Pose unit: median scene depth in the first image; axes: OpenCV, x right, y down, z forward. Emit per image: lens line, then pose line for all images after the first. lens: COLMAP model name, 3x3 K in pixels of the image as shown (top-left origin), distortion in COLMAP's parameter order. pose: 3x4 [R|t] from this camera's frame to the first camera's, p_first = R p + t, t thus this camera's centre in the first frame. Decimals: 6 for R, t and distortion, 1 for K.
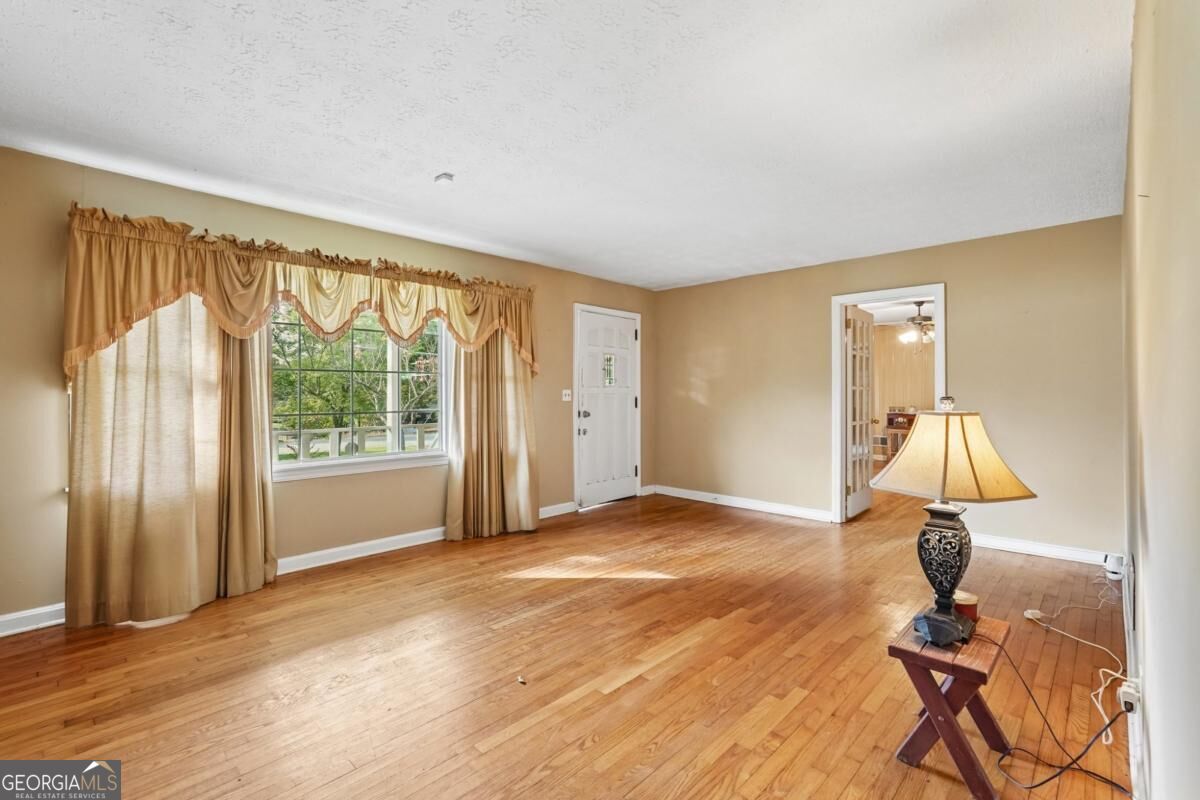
lens RADIAL K [[540.5, 0, 608.9], [0, 540.5, 391.6], [0, 0, 1]] dist [-0.020959, 0.009454]
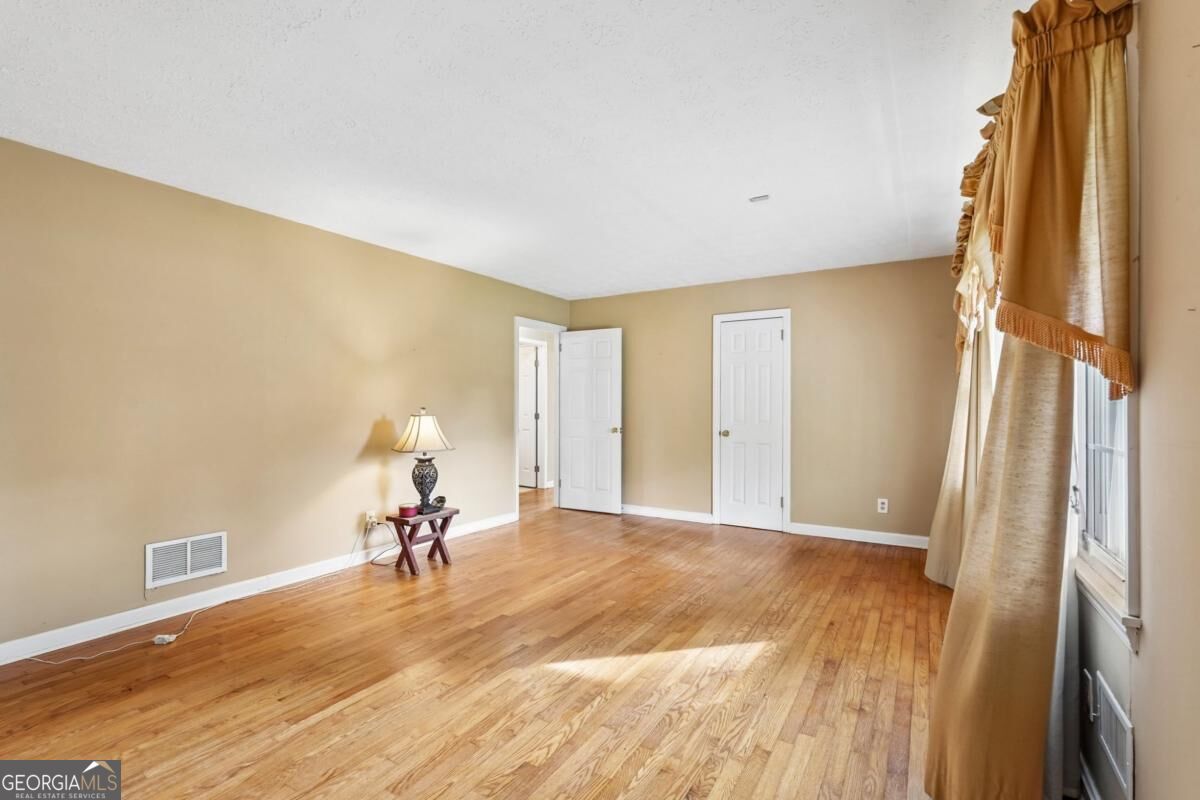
lens RADIAL K [[534.0, 0, 601.6], [0, 534.0, 403.0], [0, 0, 1]] dist [-0.018050, 0.010165]
pose [[-0.979493, -0.003680, -0.201444, 0.172574], [-0.001008, 0.999910, -0.013363, 0.009850], [0.201475, -0.012886, -0.979409, 1.608085]]
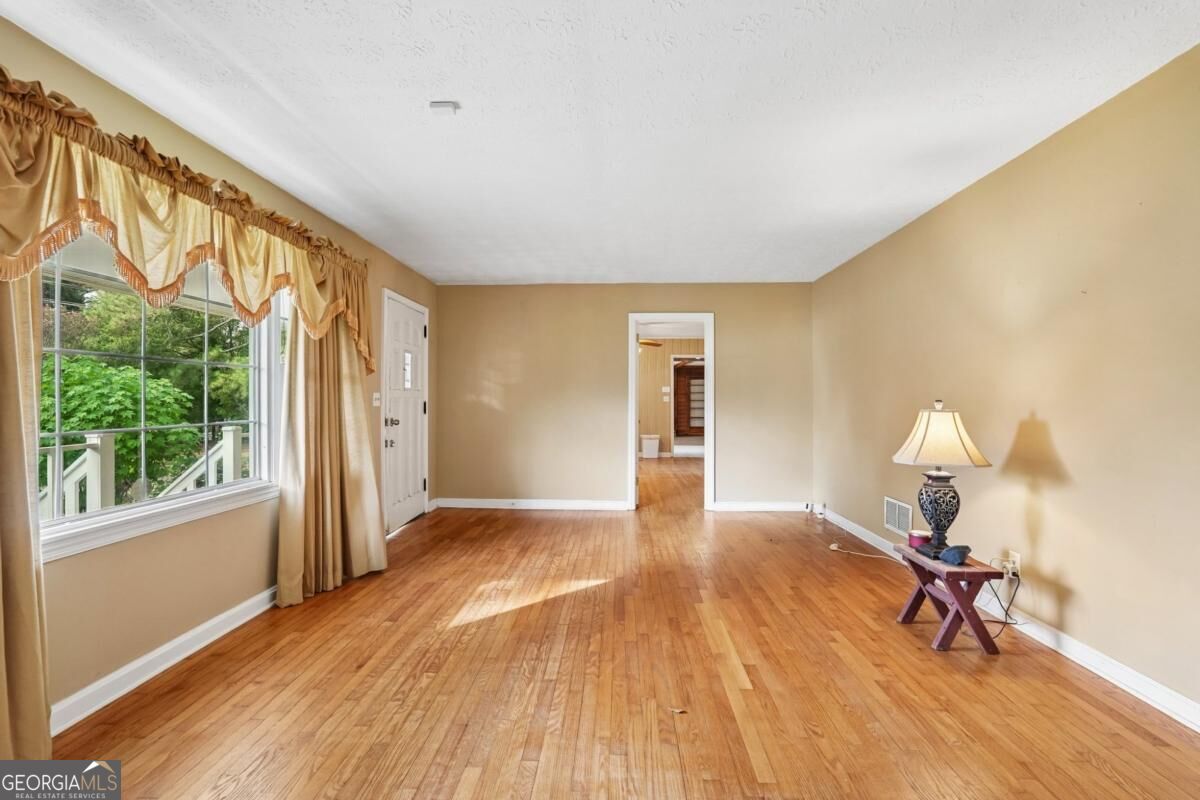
lens RADIAL K [[534.0, 0, 601.6], [0, 534.0, 403.0], [0, 0, 1]] dist [-0.018050, 0.010165]
pose [[0.754217, -0.004011, 0.656613, -0.512370], [-0.003764, 0.999939, 0.010431, 0.003392], [-0.656615, -0.010339, 0.754155, 0.247020]]
